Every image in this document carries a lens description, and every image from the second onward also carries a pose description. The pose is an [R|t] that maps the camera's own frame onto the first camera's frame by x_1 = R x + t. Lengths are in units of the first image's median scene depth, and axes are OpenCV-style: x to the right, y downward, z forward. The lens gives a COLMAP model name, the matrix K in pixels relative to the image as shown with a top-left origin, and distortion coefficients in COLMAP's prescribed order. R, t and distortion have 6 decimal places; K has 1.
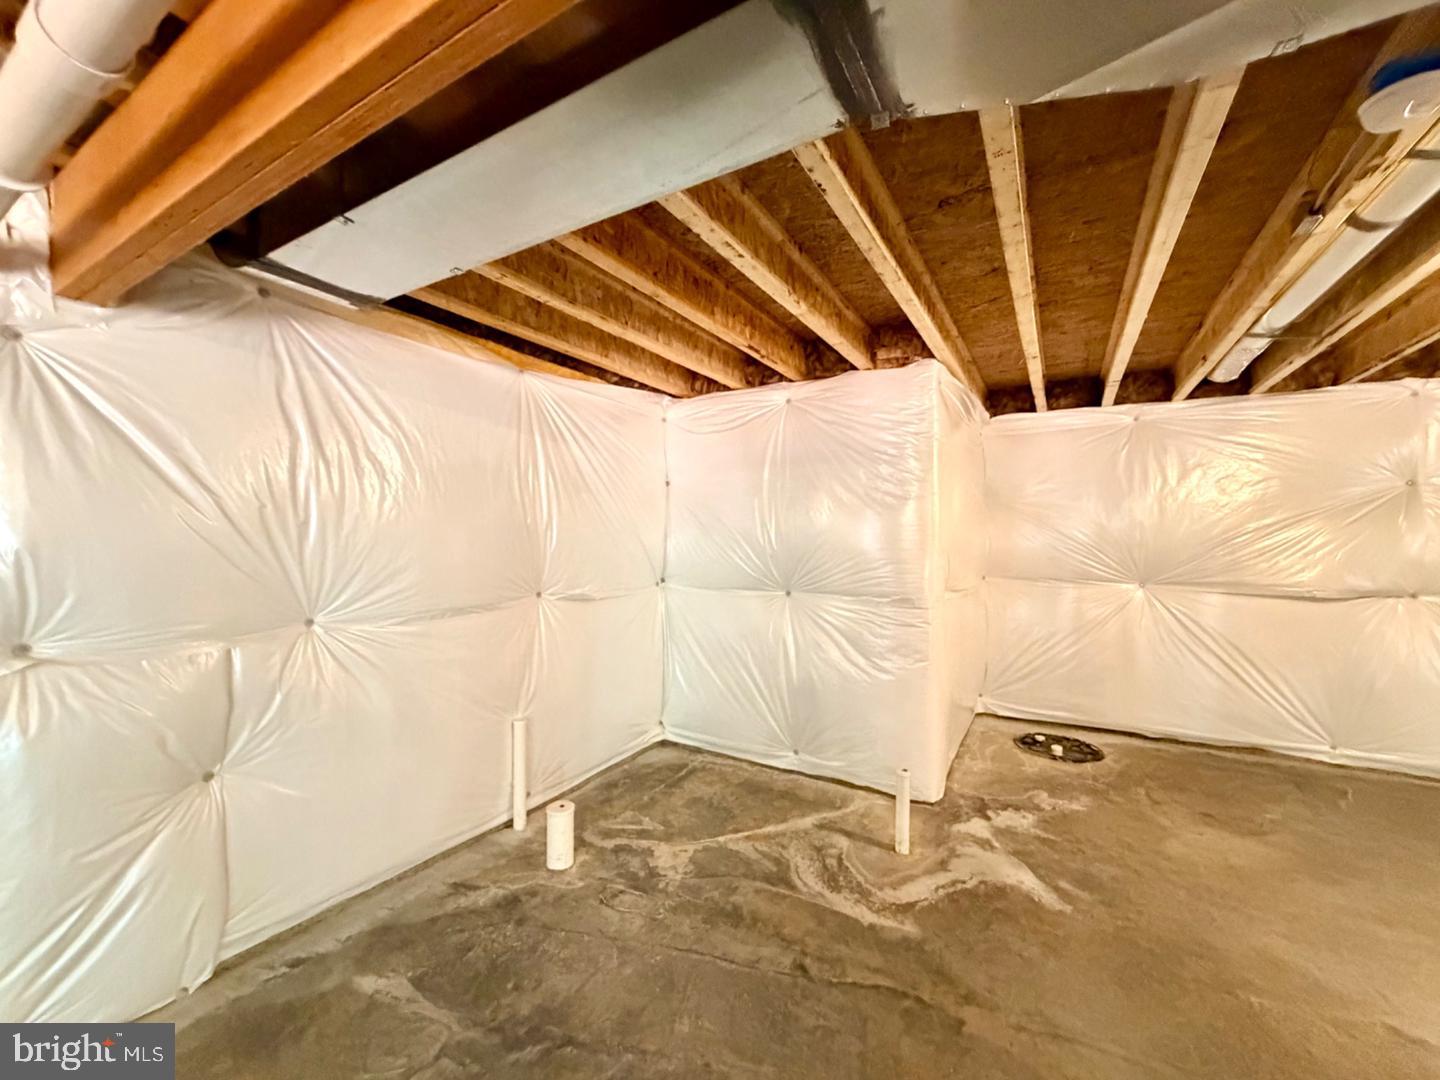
lens RADIAL K [[575.1, 0, 714.7], [0, 575.1, 539.0], [0, 0, 1]] dist [0.000328, 0.000158]
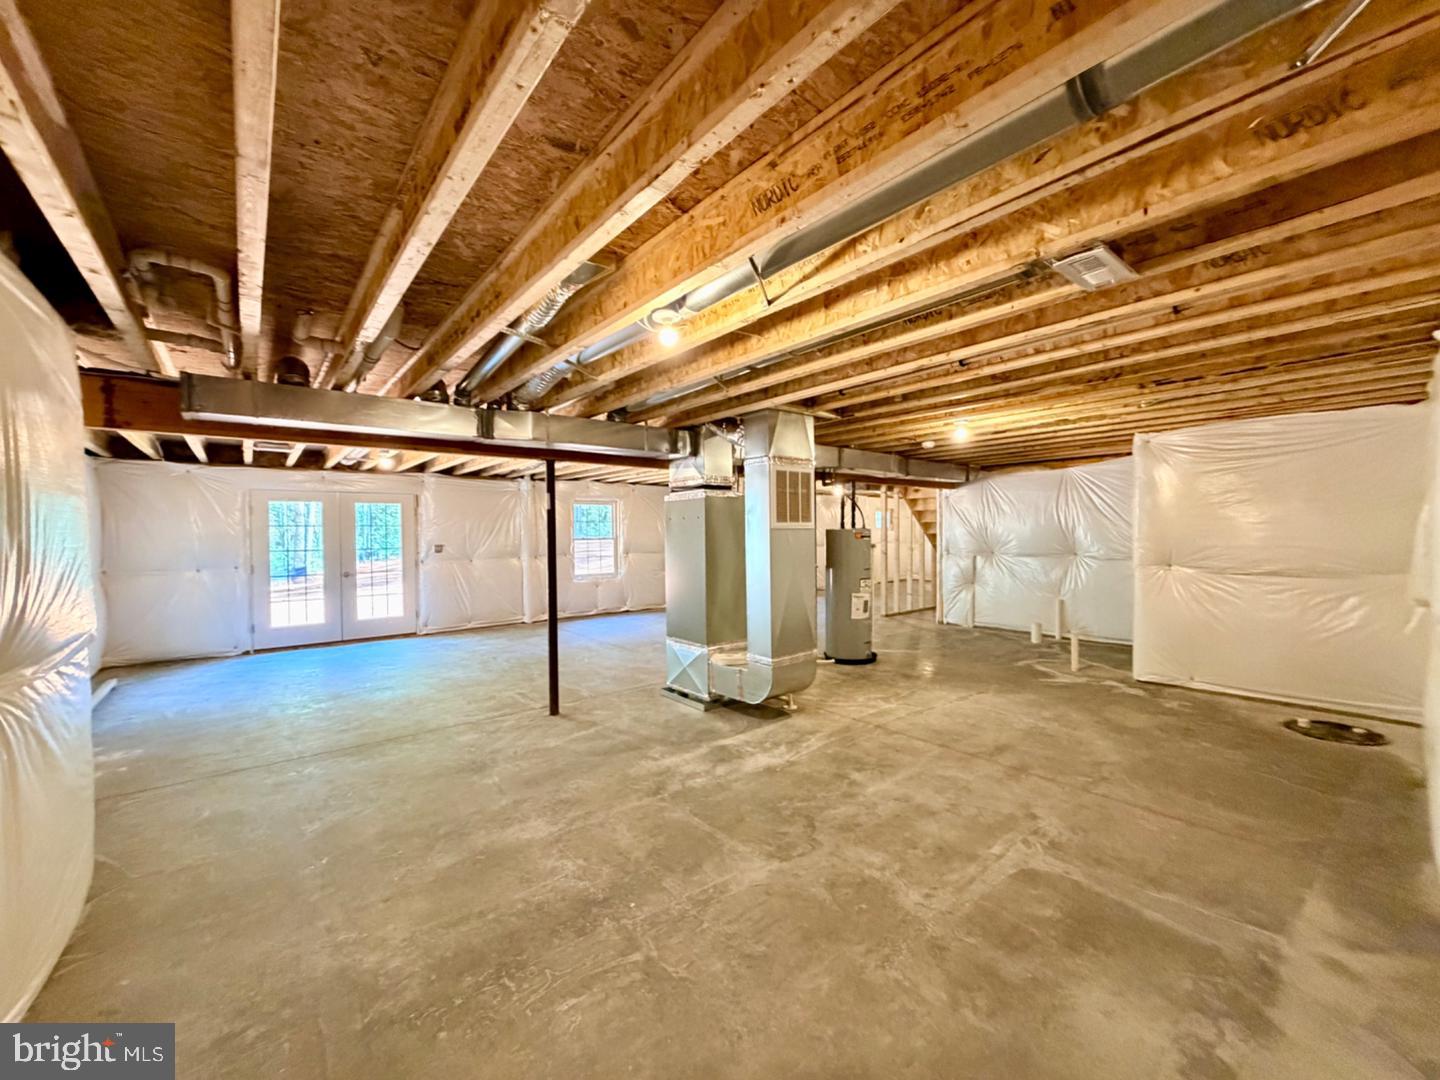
lens RADIAL K [[575.1, 0, 714.7], [0, 575.1, 539.0], [0, 0, 1]] dist [0.000328, 0.000158]
pose [[-0.339148, 0.016213, -0.940593, 2.702233], [0.001814, 0.999861, 0.016581, -0.008826], [0.940731, 0.003918, -0.339131, 0.411747]]
